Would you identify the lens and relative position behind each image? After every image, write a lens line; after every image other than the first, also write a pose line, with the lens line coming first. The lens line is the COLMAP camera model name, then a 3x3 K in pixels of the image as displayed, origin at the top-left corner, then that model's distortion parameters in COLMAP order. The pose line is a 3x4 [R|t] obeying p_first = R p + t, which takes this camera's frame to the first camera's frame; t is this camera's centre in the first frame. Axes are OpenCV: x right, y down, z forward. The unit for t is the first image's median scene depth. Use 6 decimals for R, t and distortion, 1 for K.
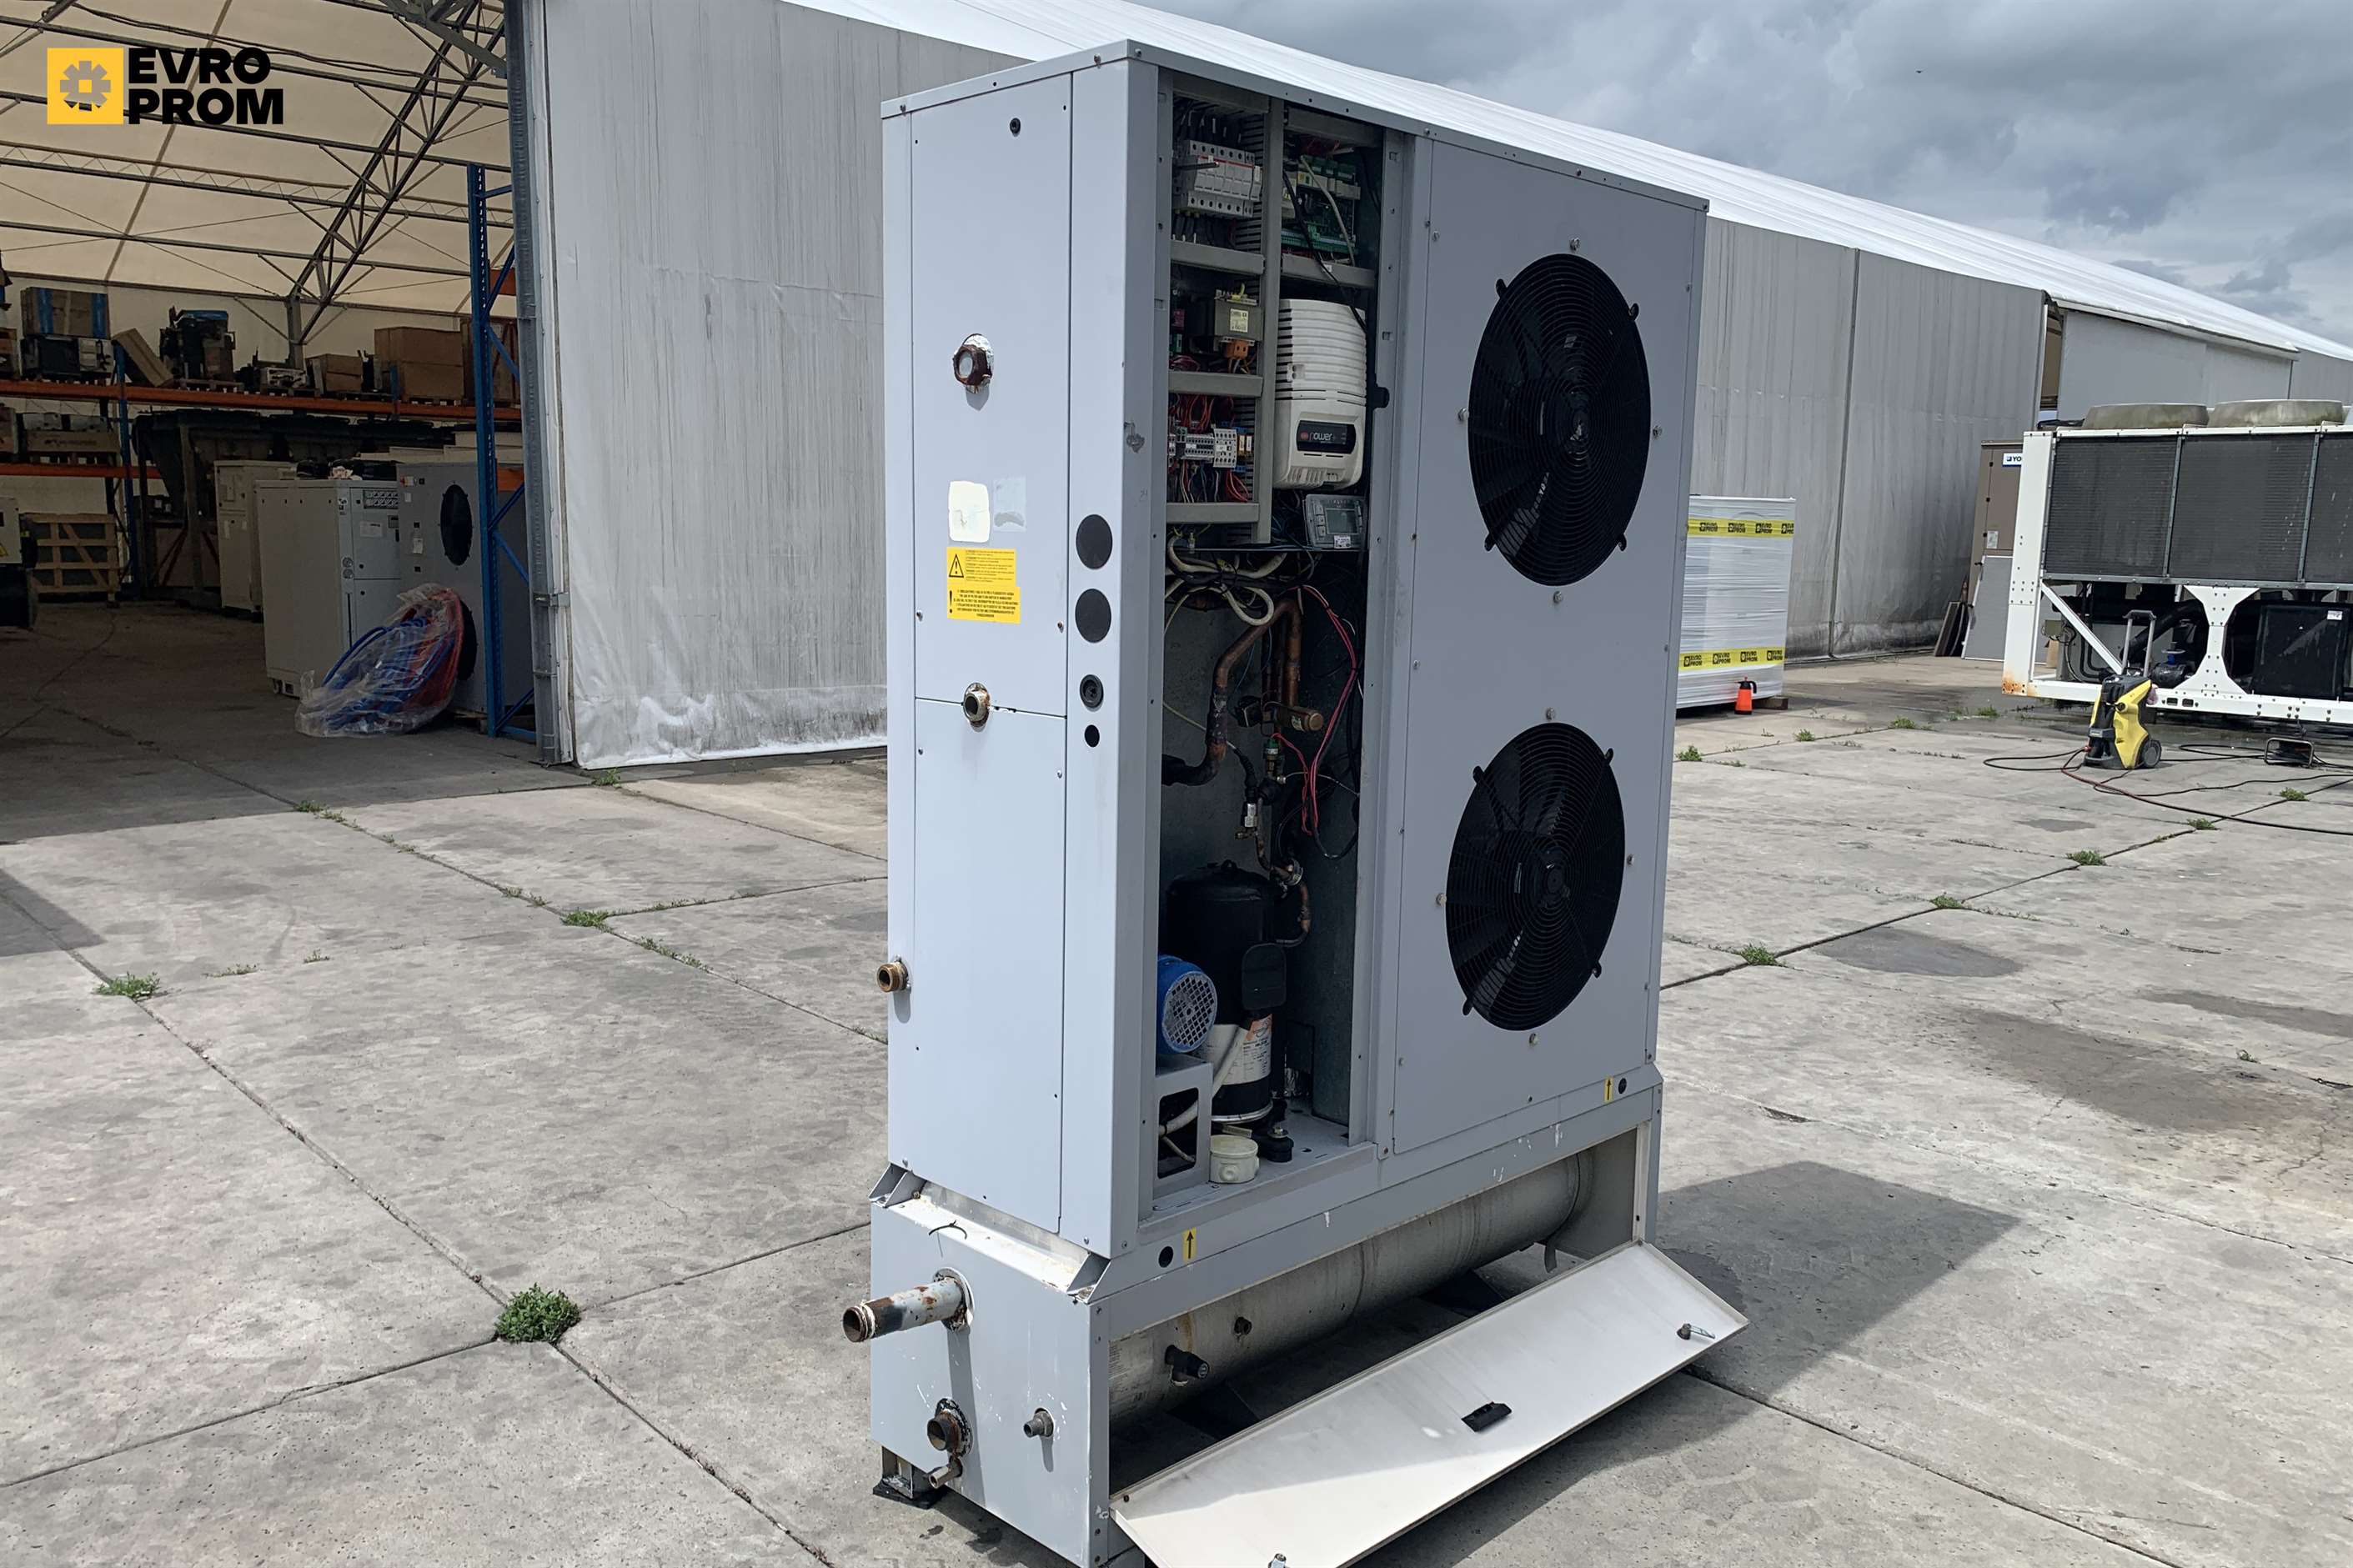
lens RADIAL K [[1799.3, 0, 1172.0], [0, 1799.3, 781.2], [0, 0, 1]] dist [0.026781, -0.024159]
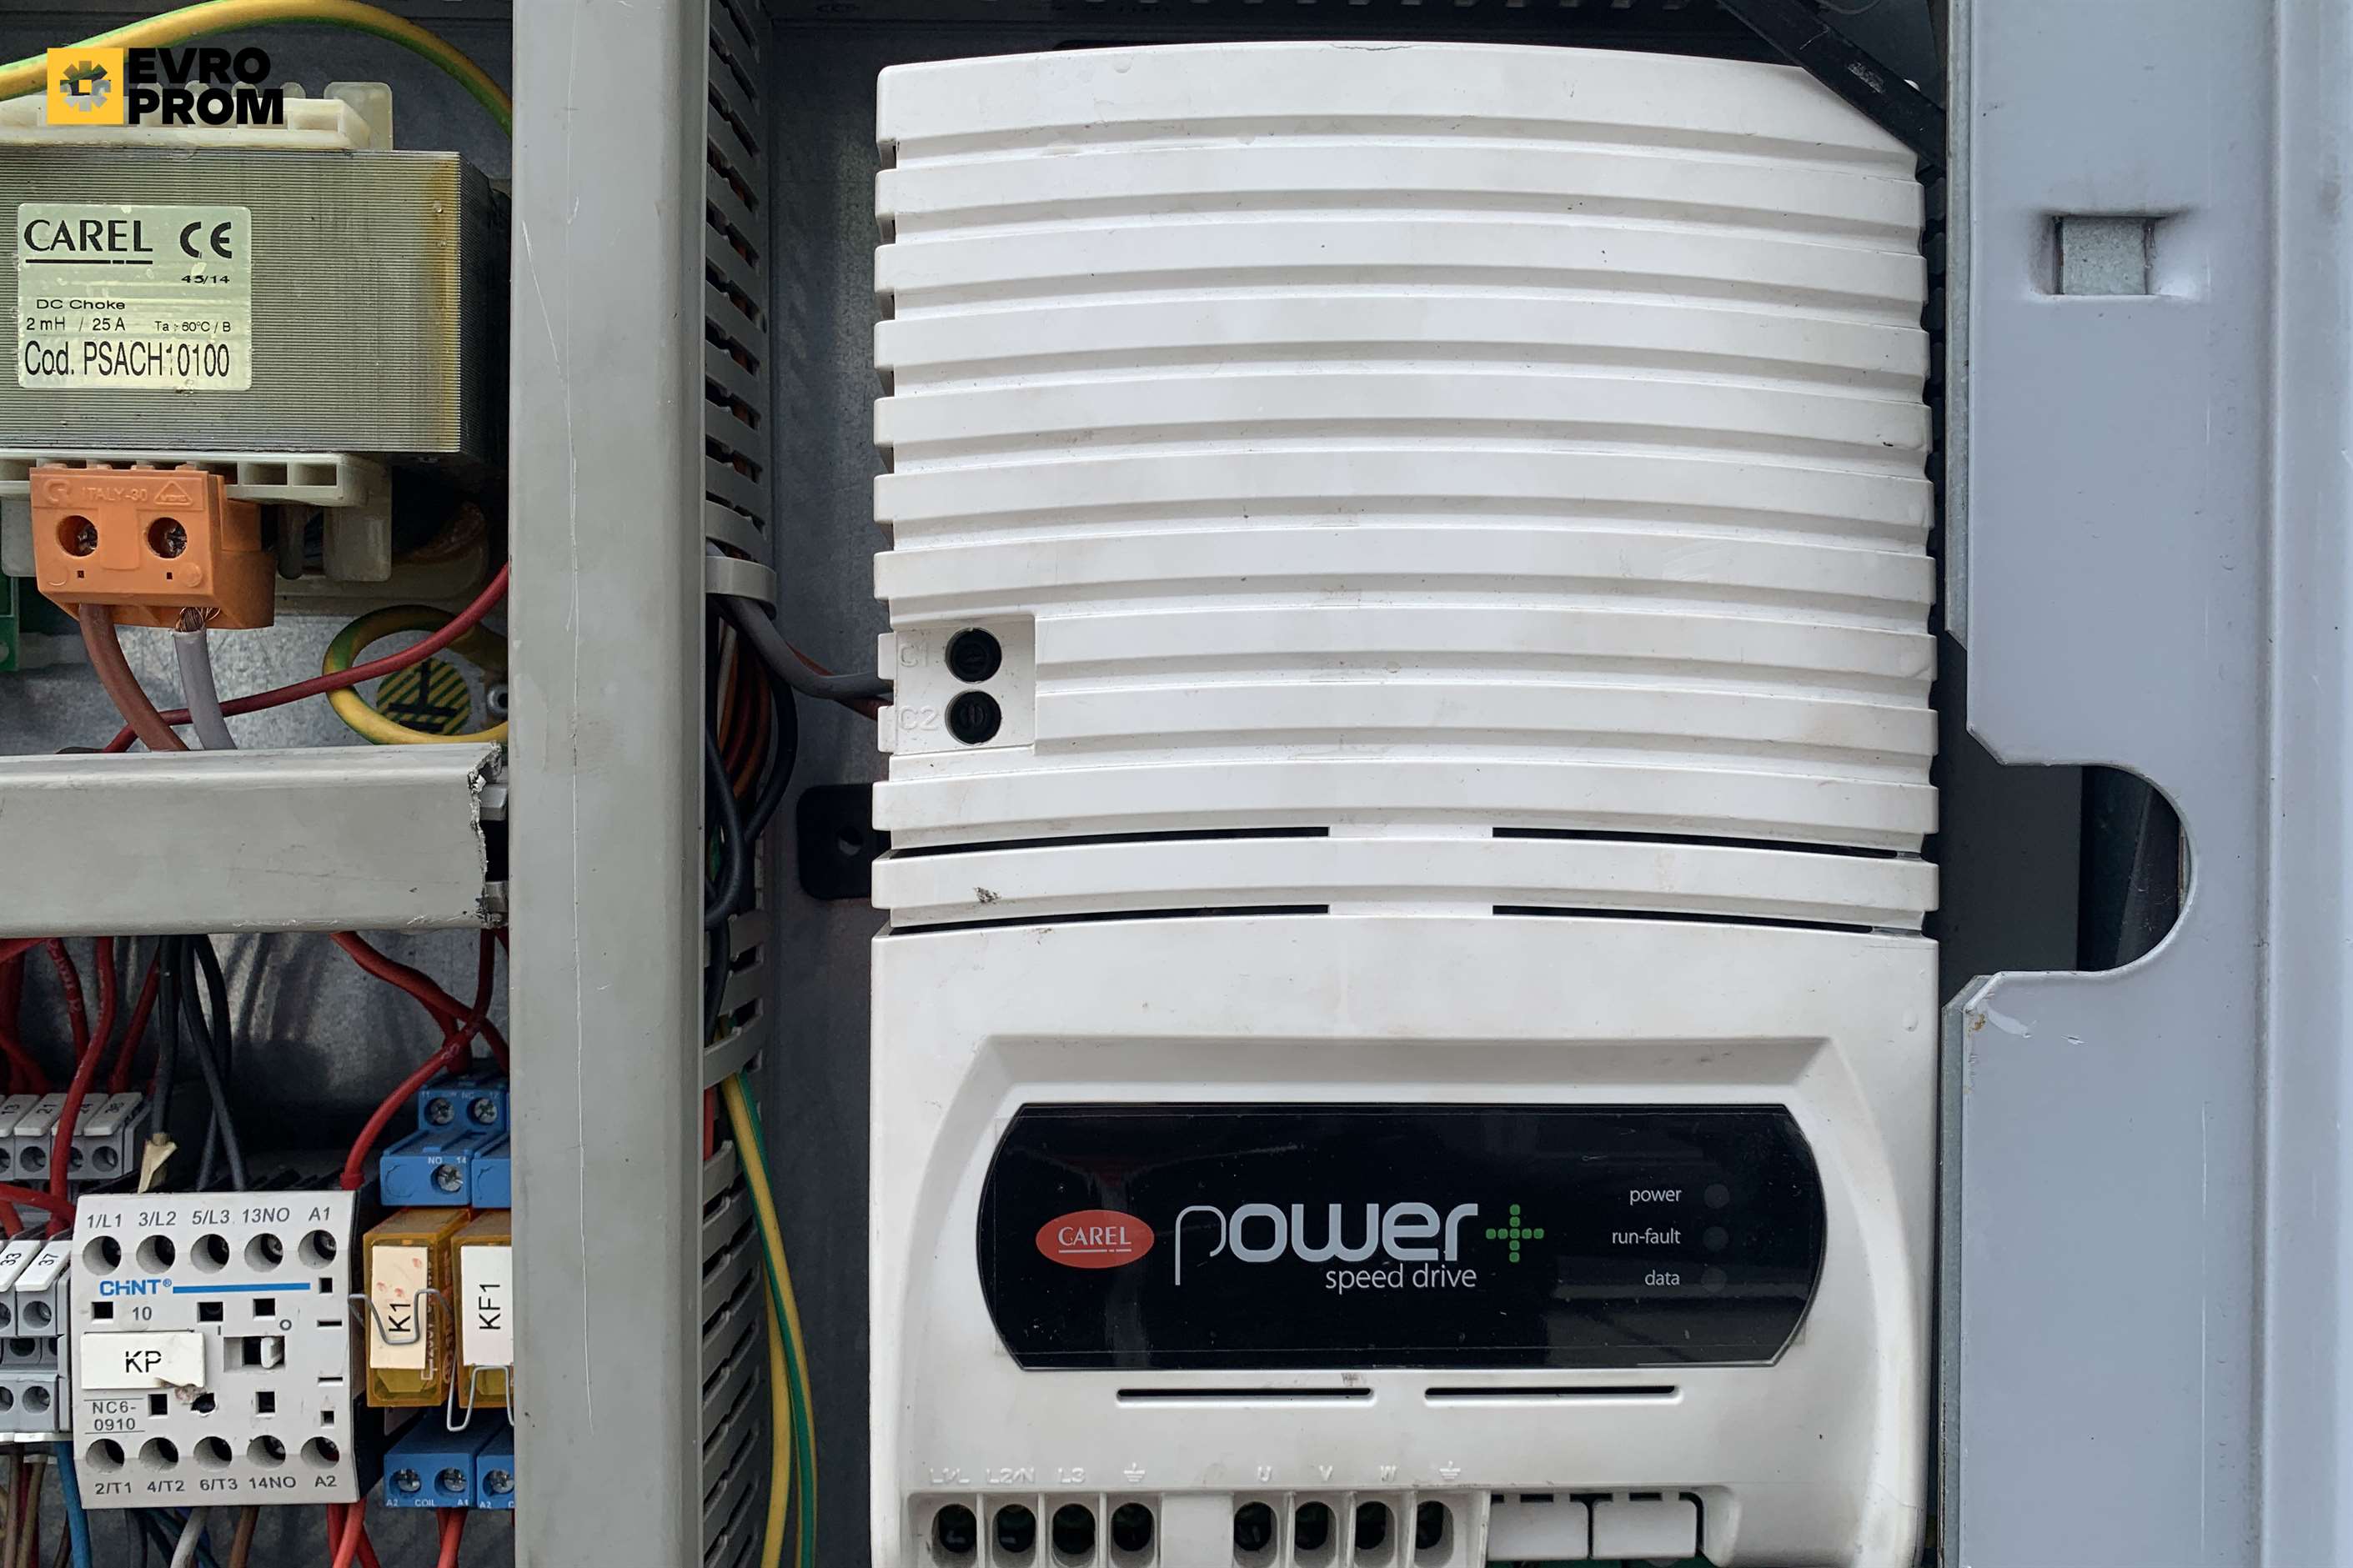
lens RADIAL K [[1799.3, 0, 1161.6], [0, 1799.3, 793.2], [0, 0, 1]] dist [0.026781, -0.024159]
pose [[0.722442, -0.010137, -0.691357, 0.107441], [-0.092613, 0.989464, -0.111286, -0.144540], [0.685201, 0.144426, 0.713891, 0.642281]]
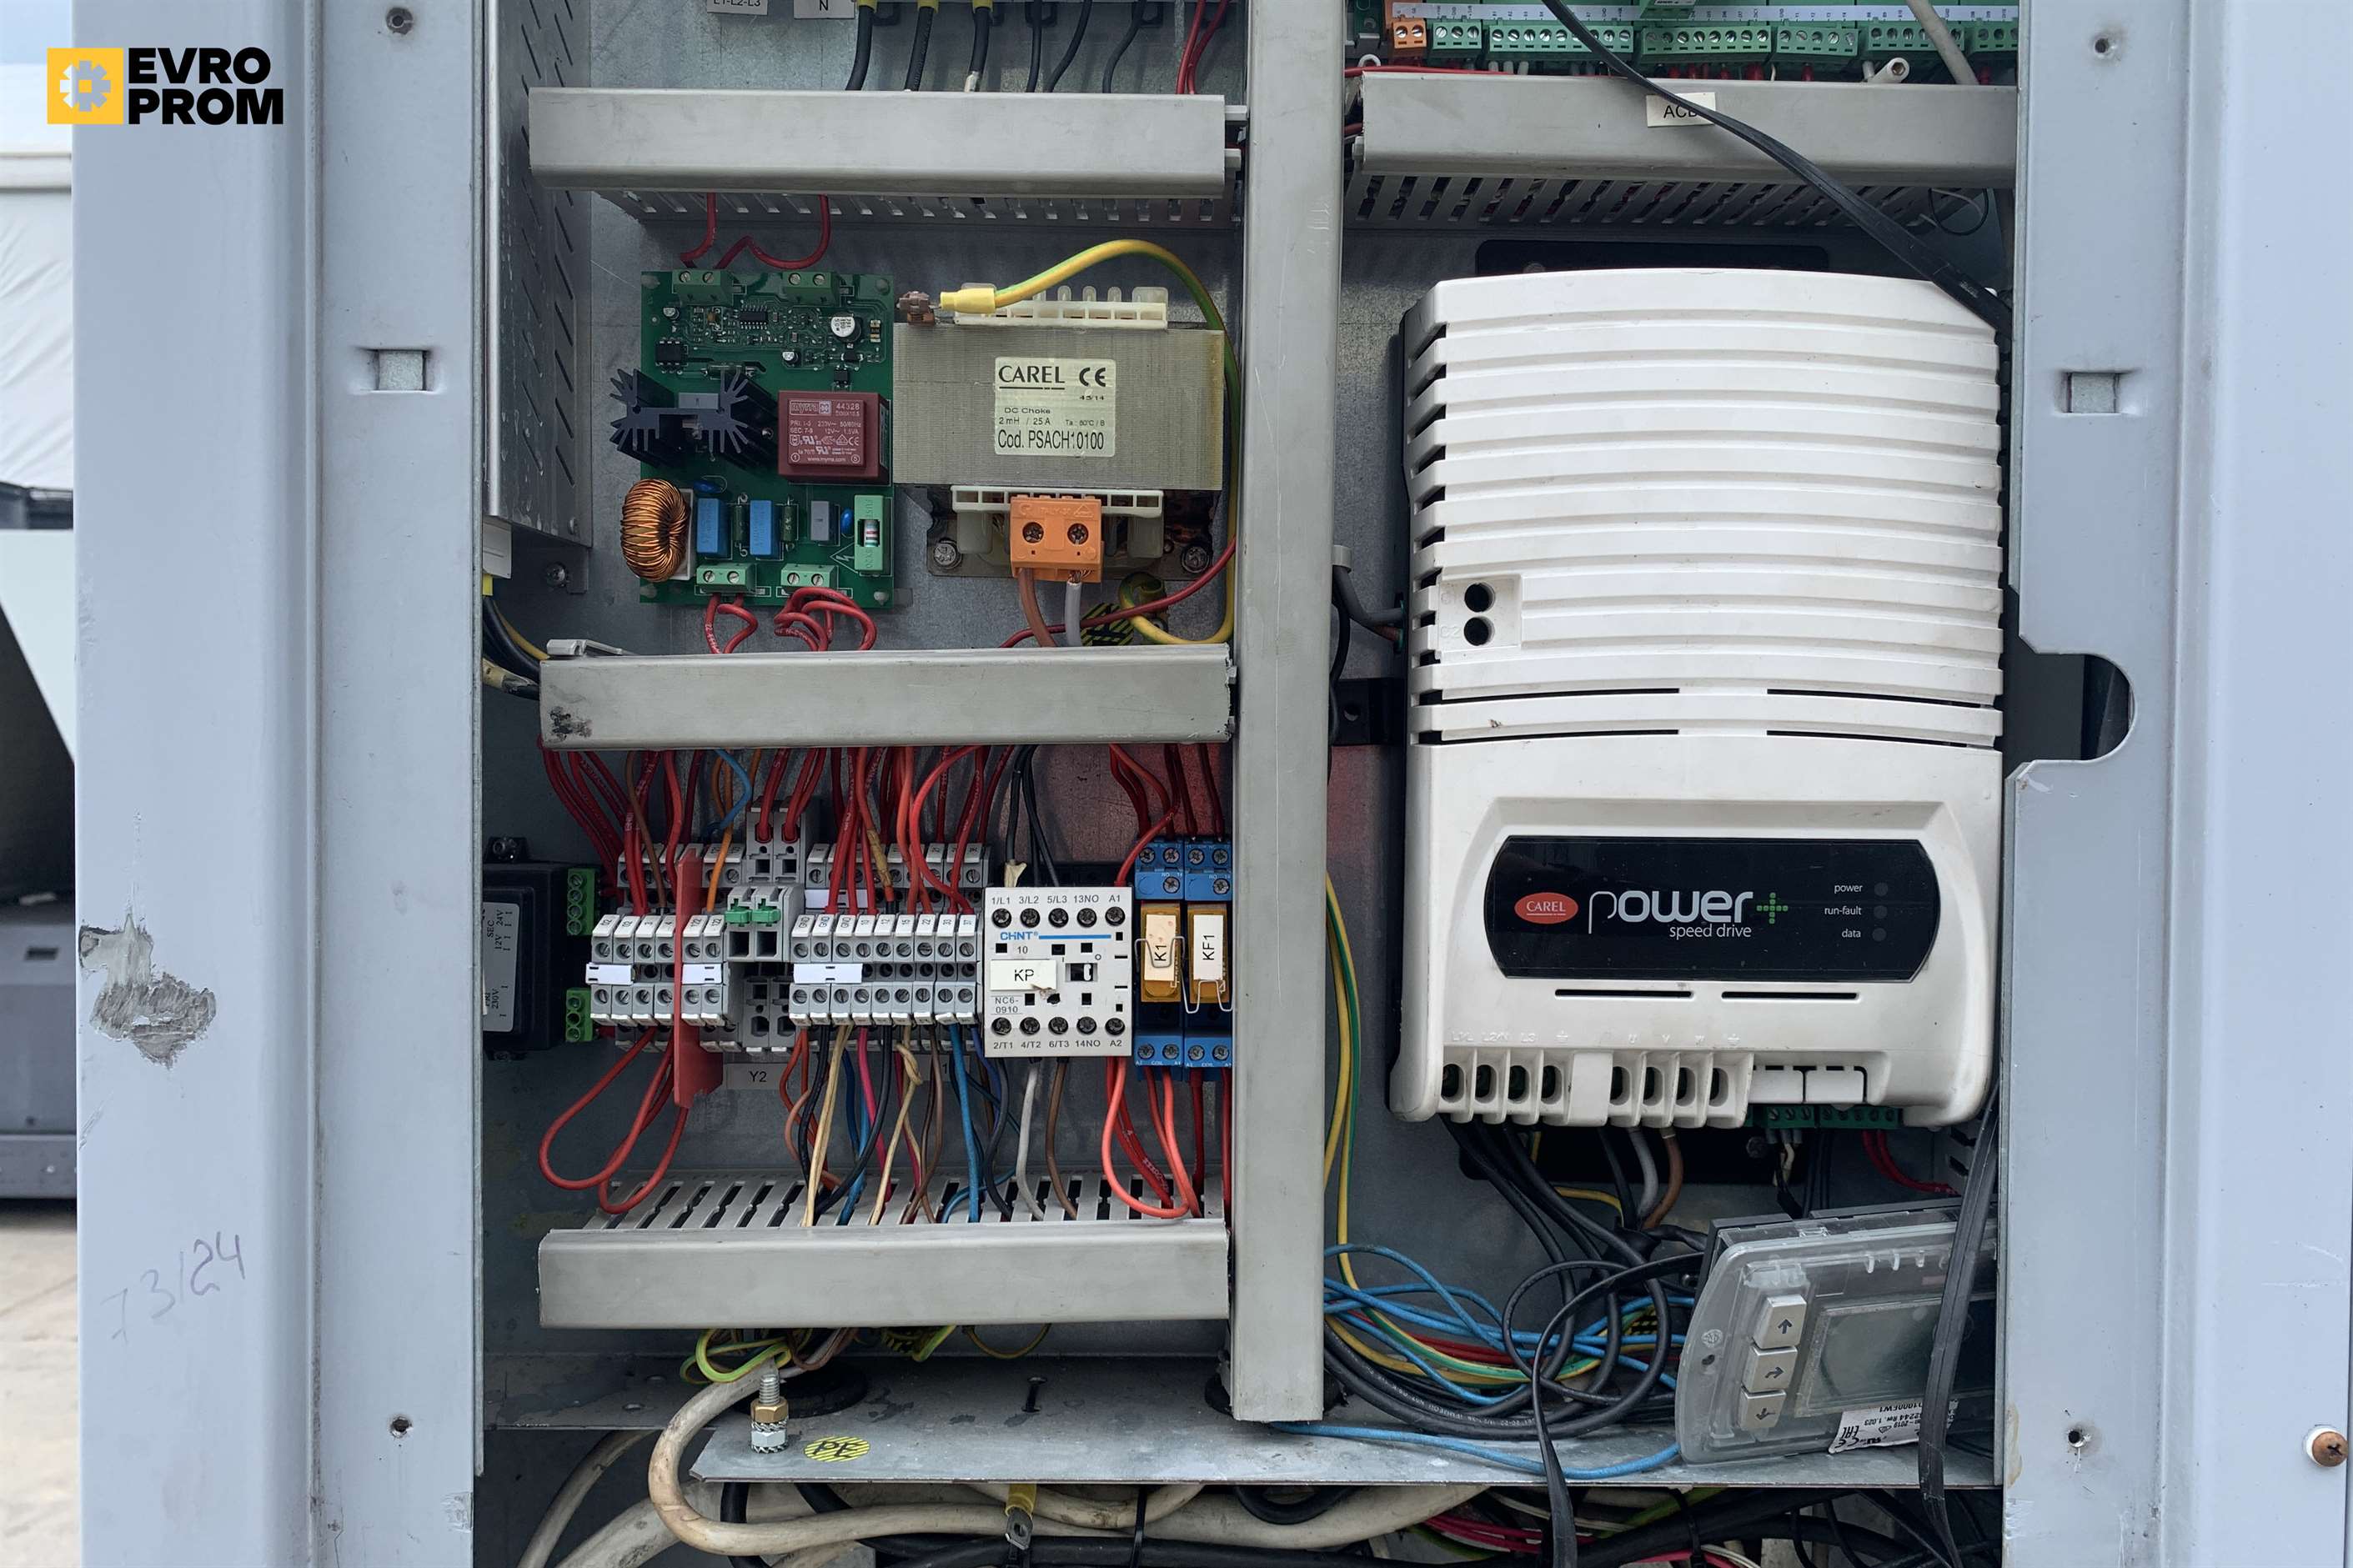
lens RADIAL K [[1799.3, 0, 1182.5], [0, 1799.3, 785.2], [0, 0, 1]] dist [0.026781, -0.024159]
pose [[0.710989, -0.000115, -0.703204, 0.132958], [-0.101663, 0.989477, -0.102951, -0.125792], [0.695816, 0.144687, 0.703495, 0.574141]]
